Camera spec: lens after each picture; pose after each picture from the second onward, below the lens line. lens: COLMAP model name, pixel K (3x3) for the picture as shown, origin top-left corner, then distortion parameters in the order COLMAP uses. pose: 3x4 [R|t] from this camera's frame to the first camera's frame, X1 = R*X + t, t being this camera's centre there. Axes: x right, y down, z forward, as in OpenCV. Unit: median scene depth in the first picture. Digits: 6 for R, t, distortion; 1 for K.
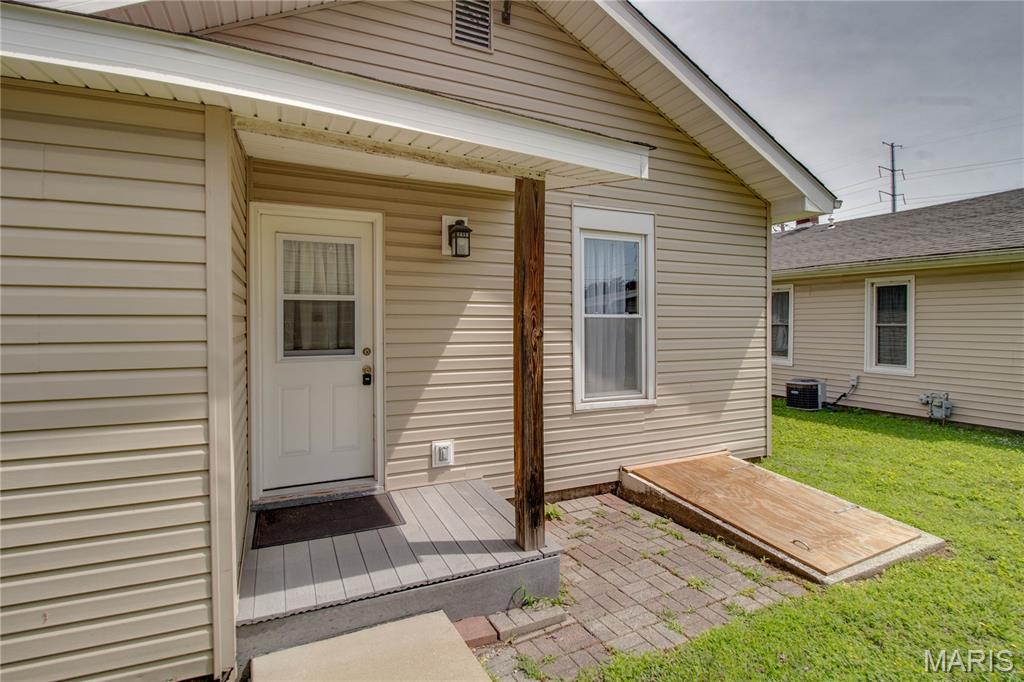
lens RADIAL K [[497.9, 0, 510.8], [0, 497.9, 322.0], [0, 0, 1]] dist [-0.012104, -0.000165]
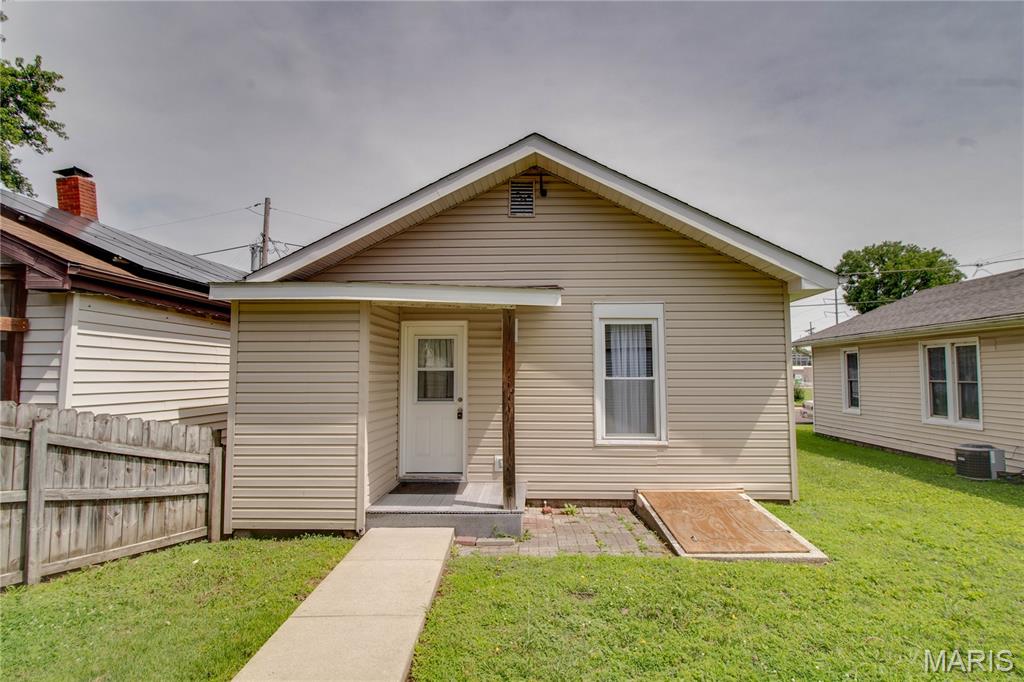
lens RADIAL K [[534.7, 0, 521.6], [0, 534.7, 329.0], [0, 0, 1]] dist [-0.000968, -0.011990]
pose [[0.894572, -0.038811, -0.445235, 0.666548], [0.000454, 0.996301, -0.085936, -0.023234], [0.446923, 0.076674, 0.891281, -0.528584]]
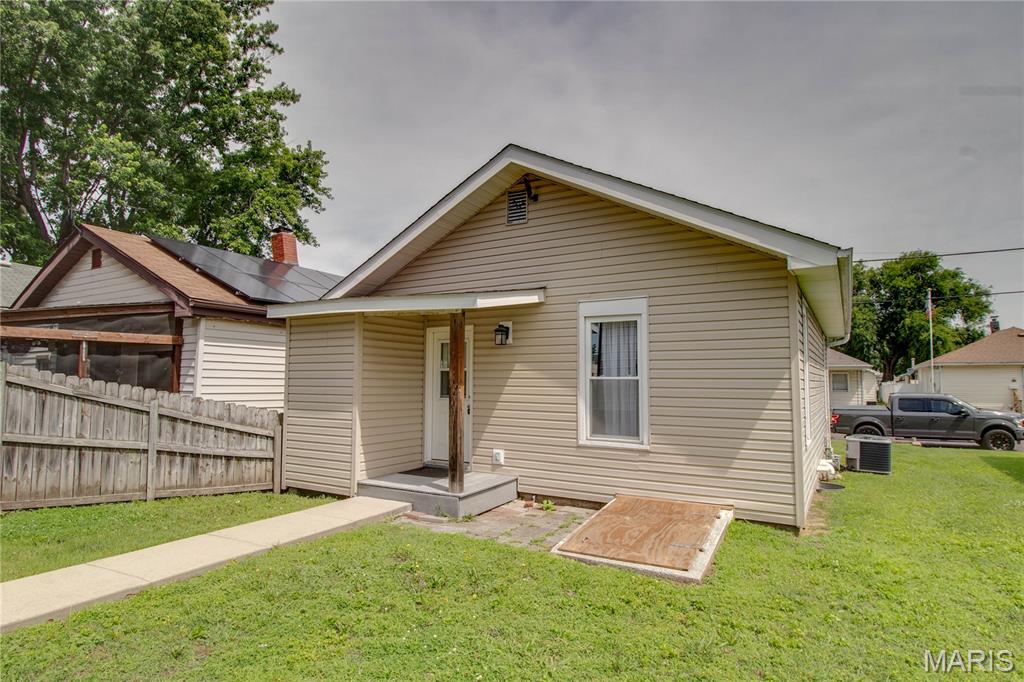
lens RADIAL K [[551.3, 0, 512.0], [0, 551.3, 341.0], [0, 0, 1]] dist [-0.005399, -0.000395]
pose [[0.564885, -0.057935, -0.823133, 1.400616], [-0.009233, 0.997026, -0.076510, 0.004854], [0.825118, 0.050819, 0.562670, -0.070619]]
